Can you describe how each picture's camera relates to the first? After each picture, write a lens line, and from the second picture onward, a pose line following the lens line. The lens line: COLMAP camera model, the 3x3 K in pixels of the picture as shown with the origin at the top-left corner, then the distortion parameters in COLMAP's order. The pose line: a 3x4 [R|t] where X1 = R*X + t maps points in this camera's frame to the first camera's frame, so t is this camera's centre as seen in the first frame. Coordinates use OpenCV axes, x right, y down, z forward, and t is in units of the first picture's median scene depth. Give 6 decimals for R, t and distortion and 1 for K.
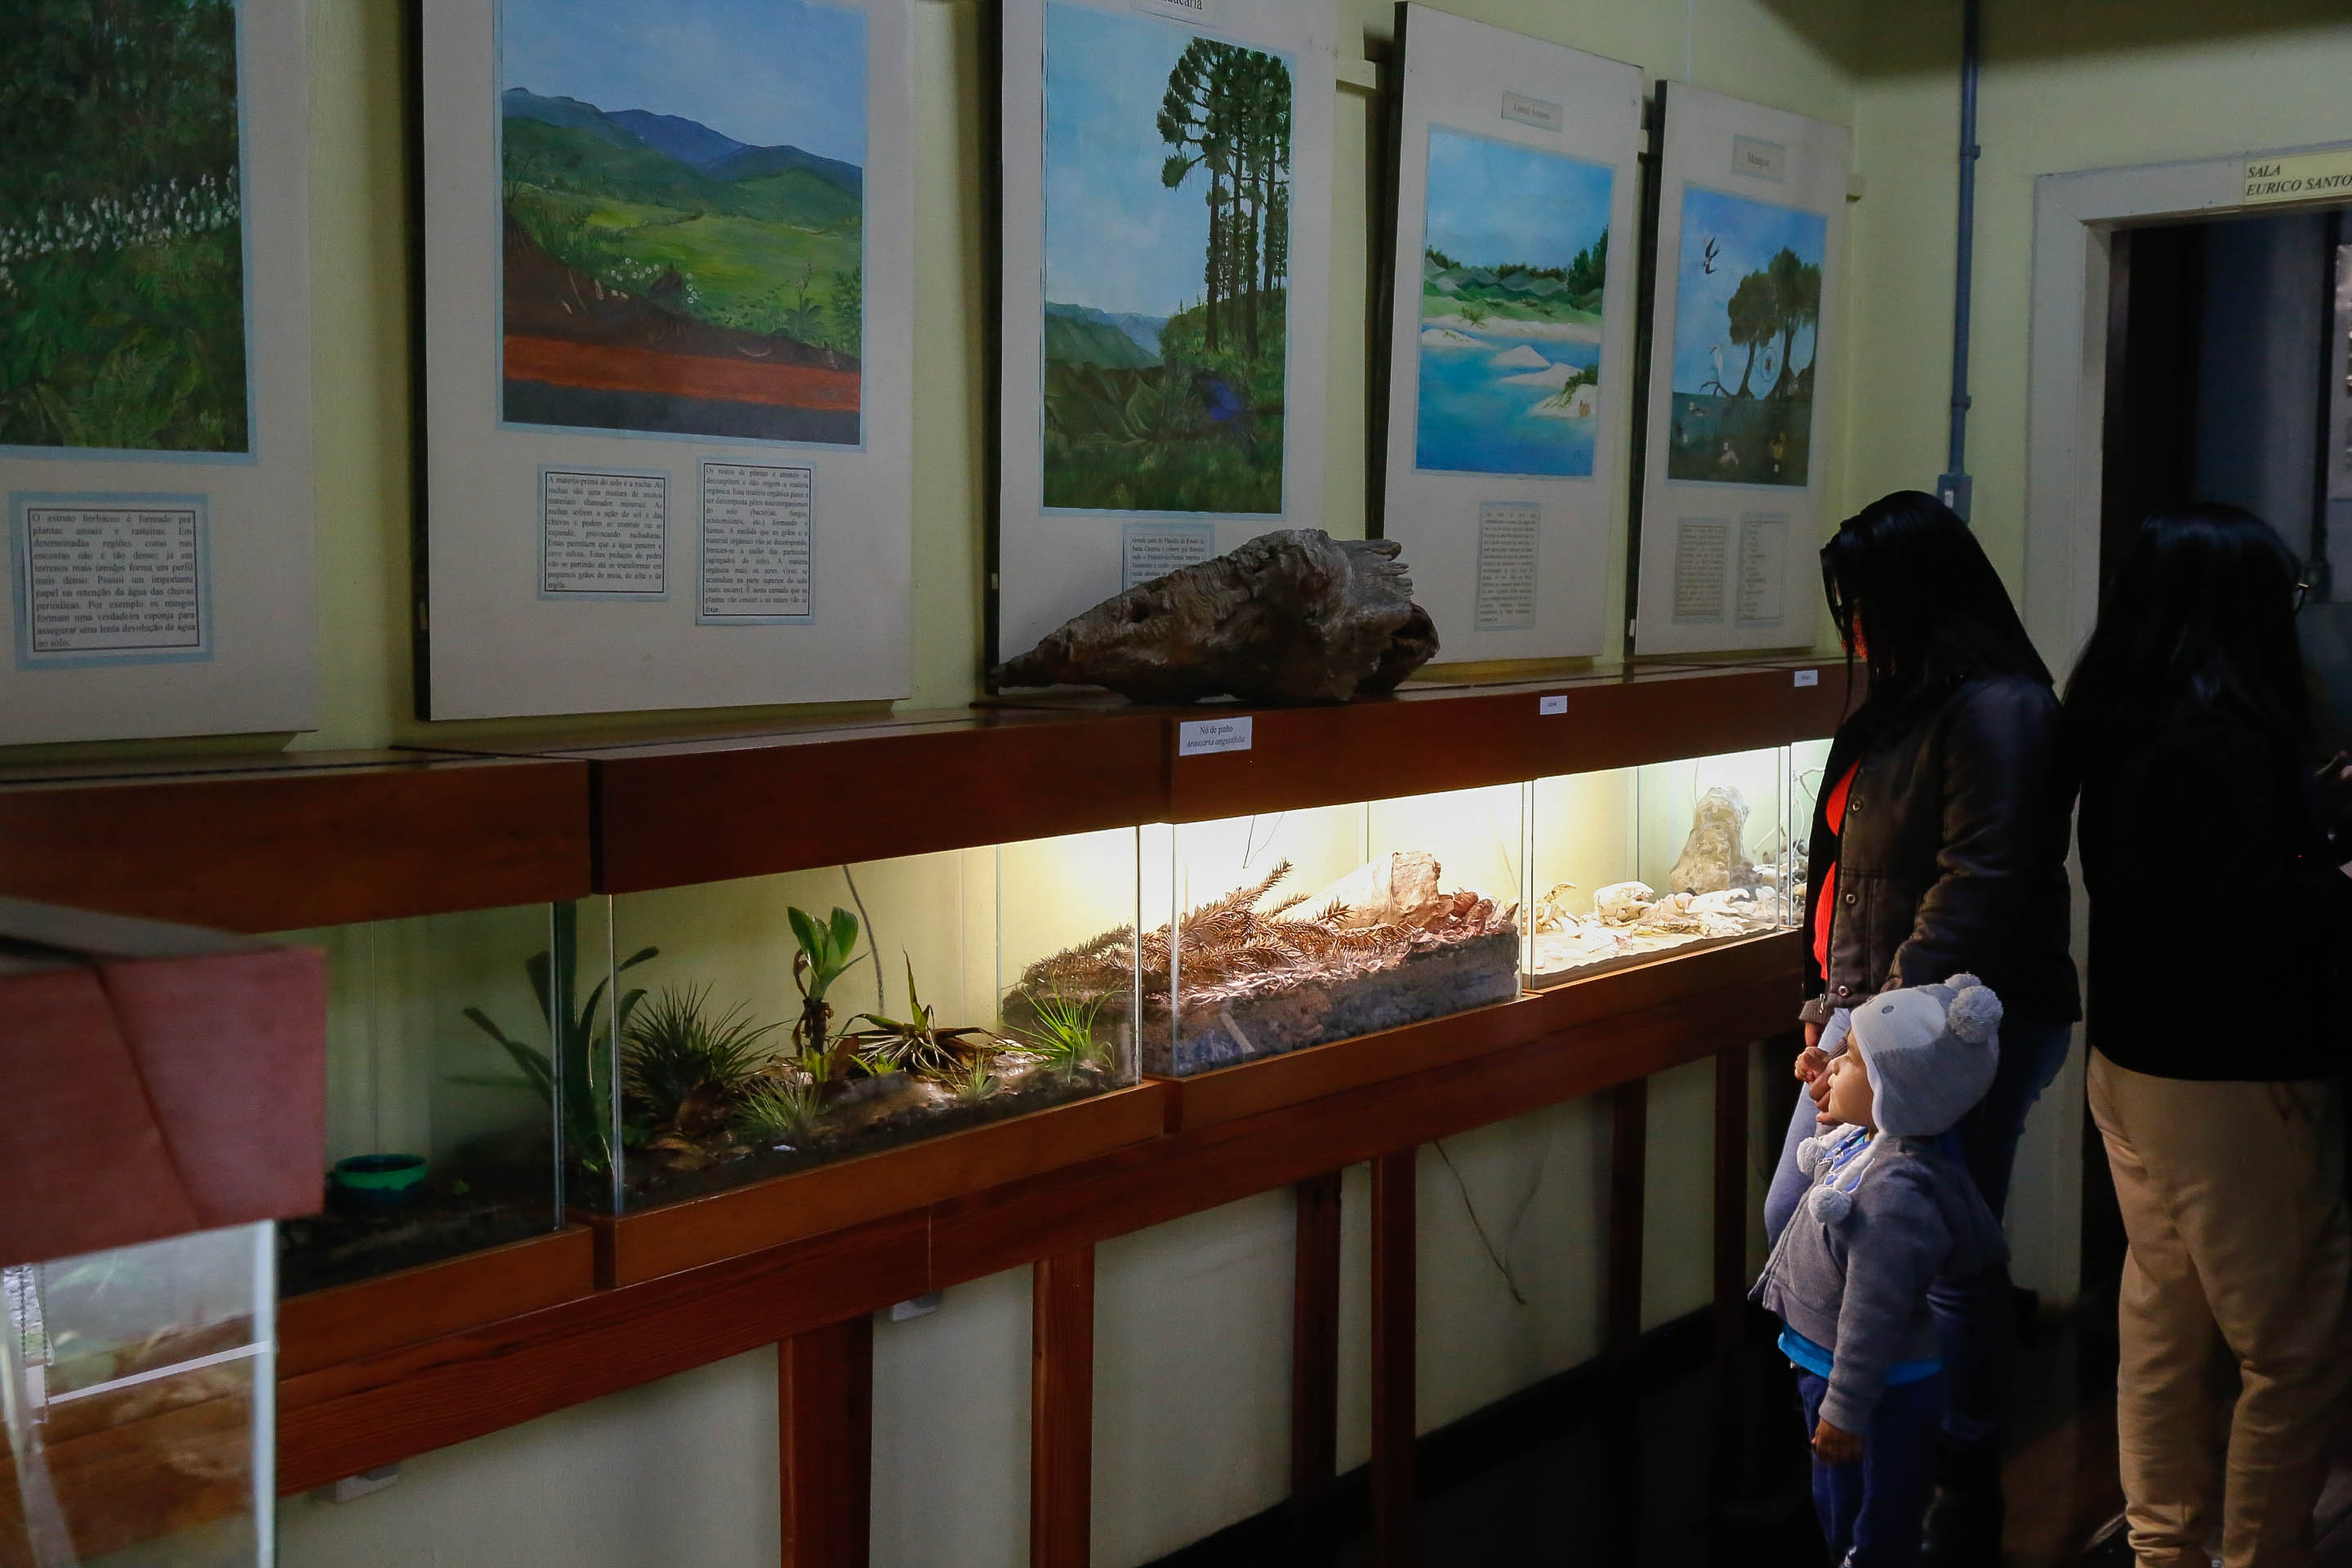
lens RADIAL K [[2756.9, 0, 1176.0], [0, 2756.9, 784.0], [0, 0, 1]] dist [0.063956, 0.135670]
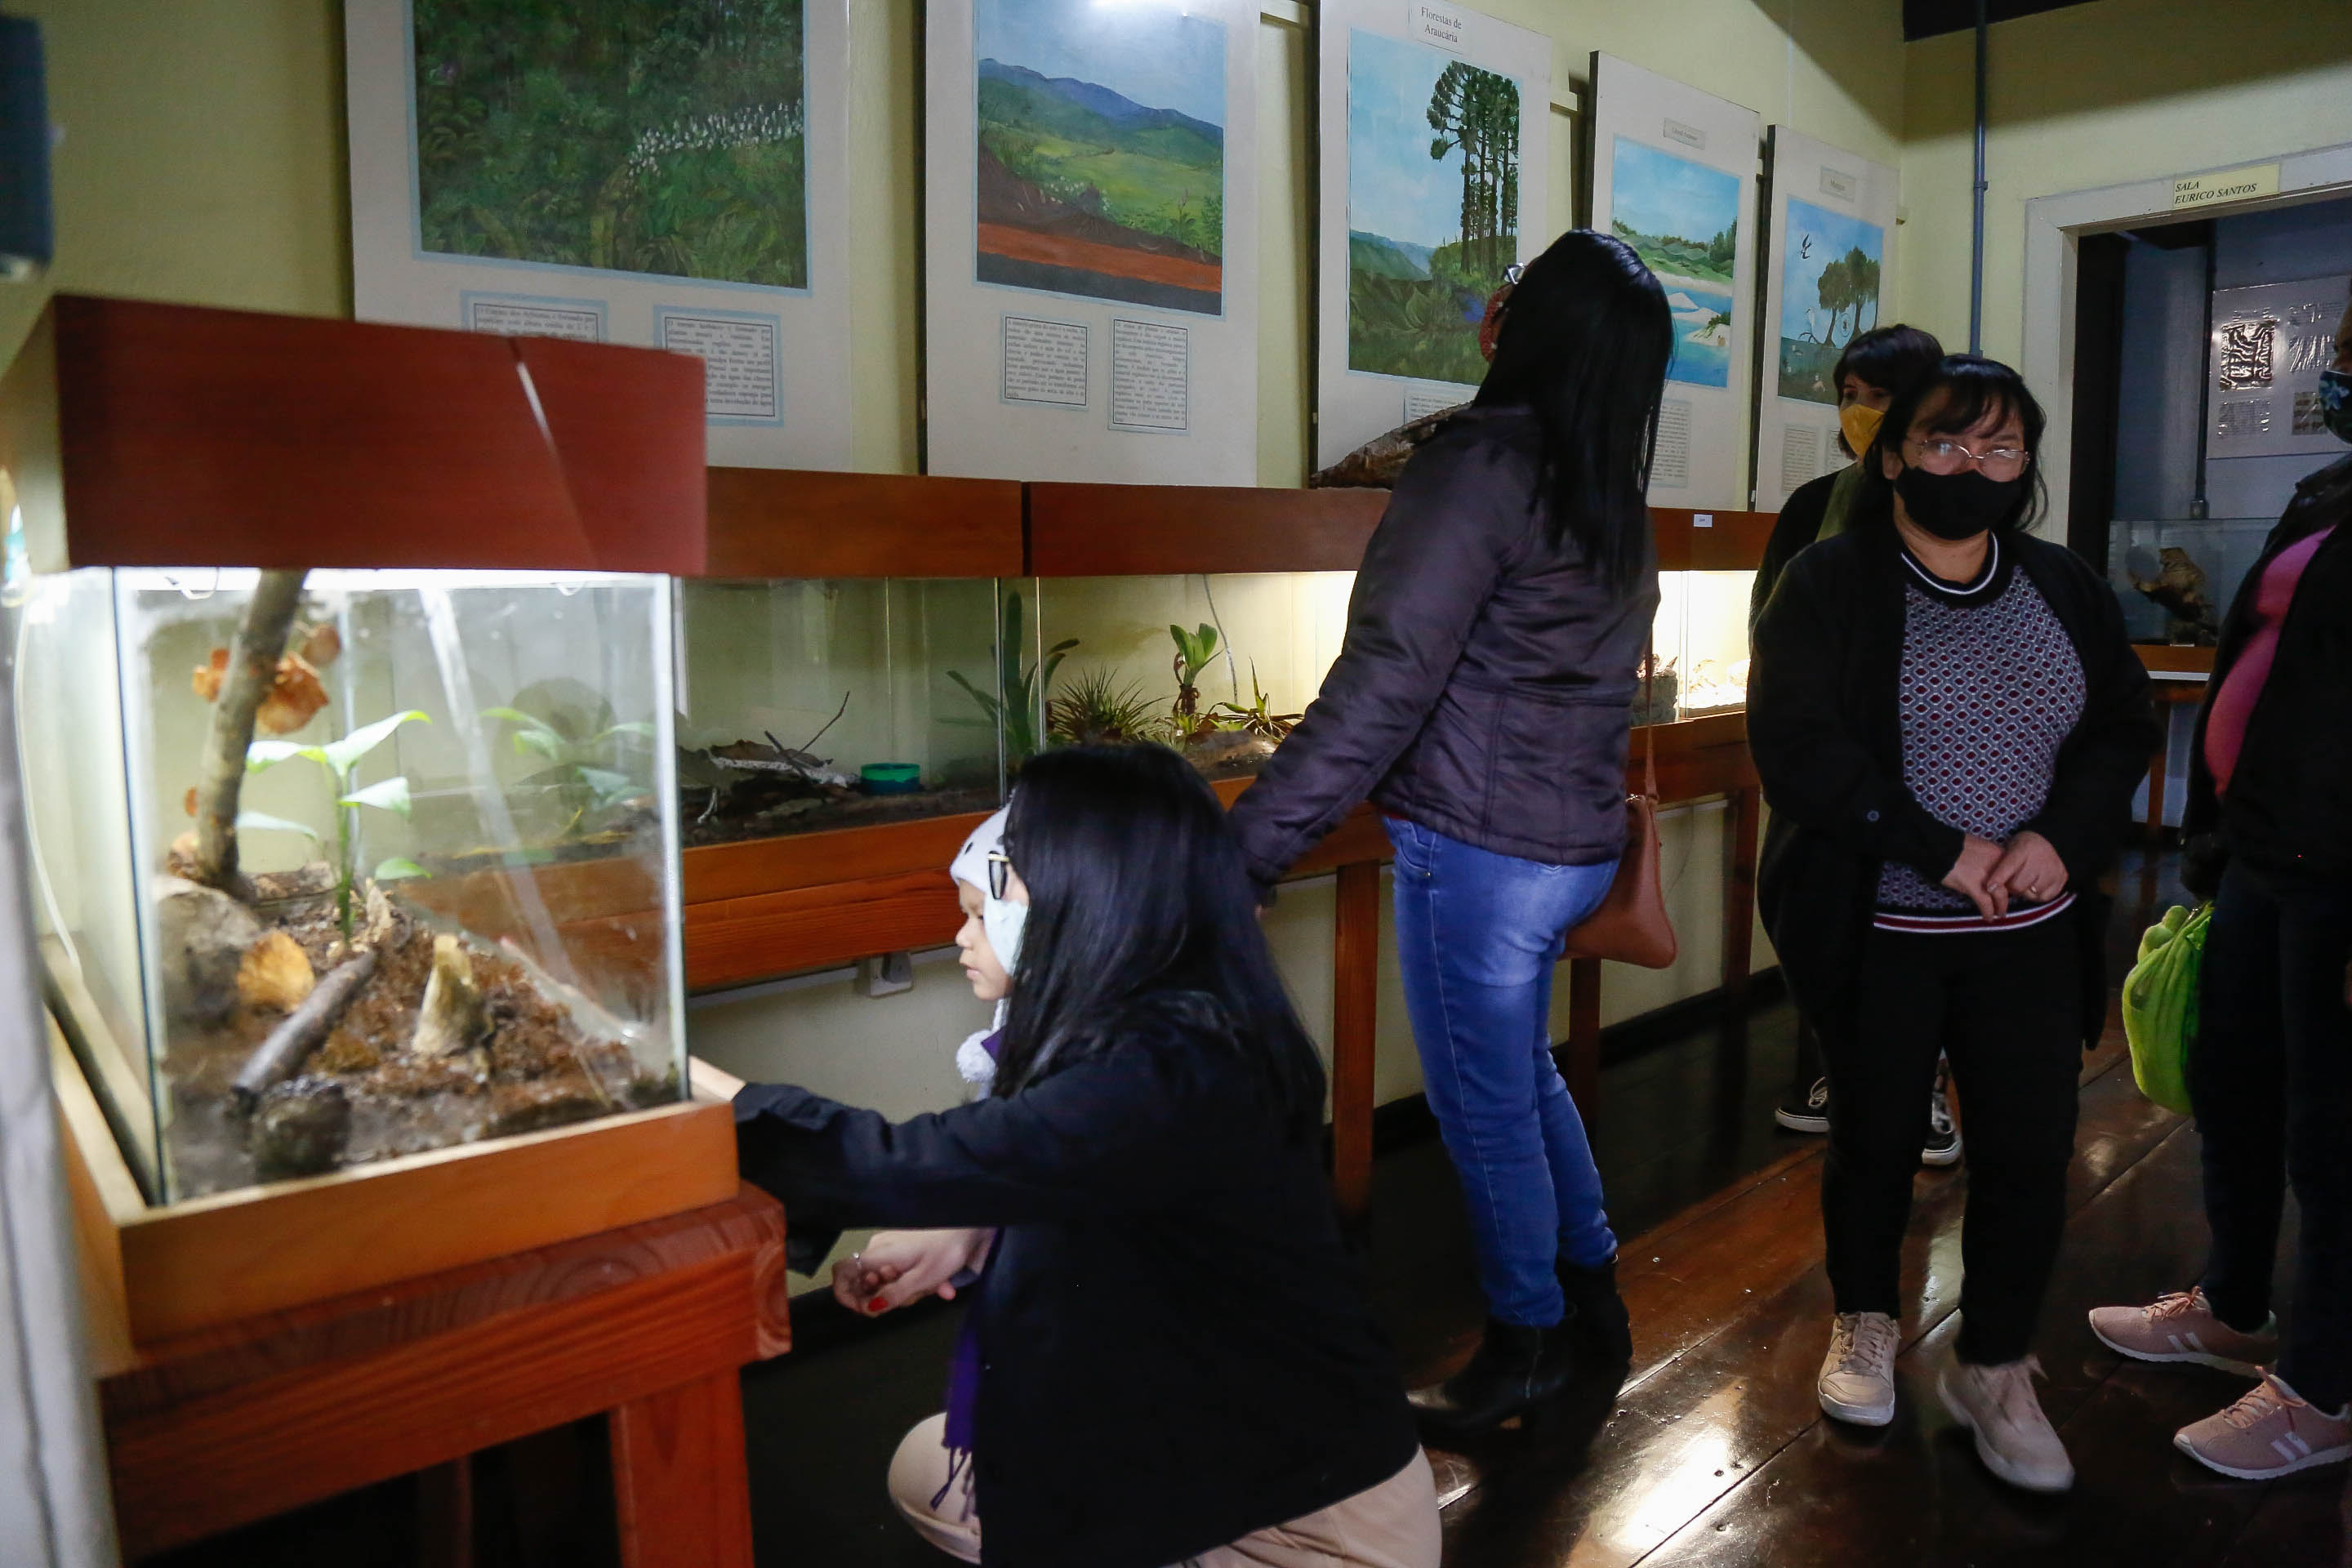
lens RADIAL K [[1635.9, 0, 1176.0], [0, 1635.9, 784.0], [0, 0, 1]] dist [-0.121637, 0.074198]
pose [[0.985982, 0.009078, -0.166603, 0.007145], [-0.001940, 0.999075, 0.042961, 0.085013], [0.166839, -0.042036, 0.985088, 0.131490]]
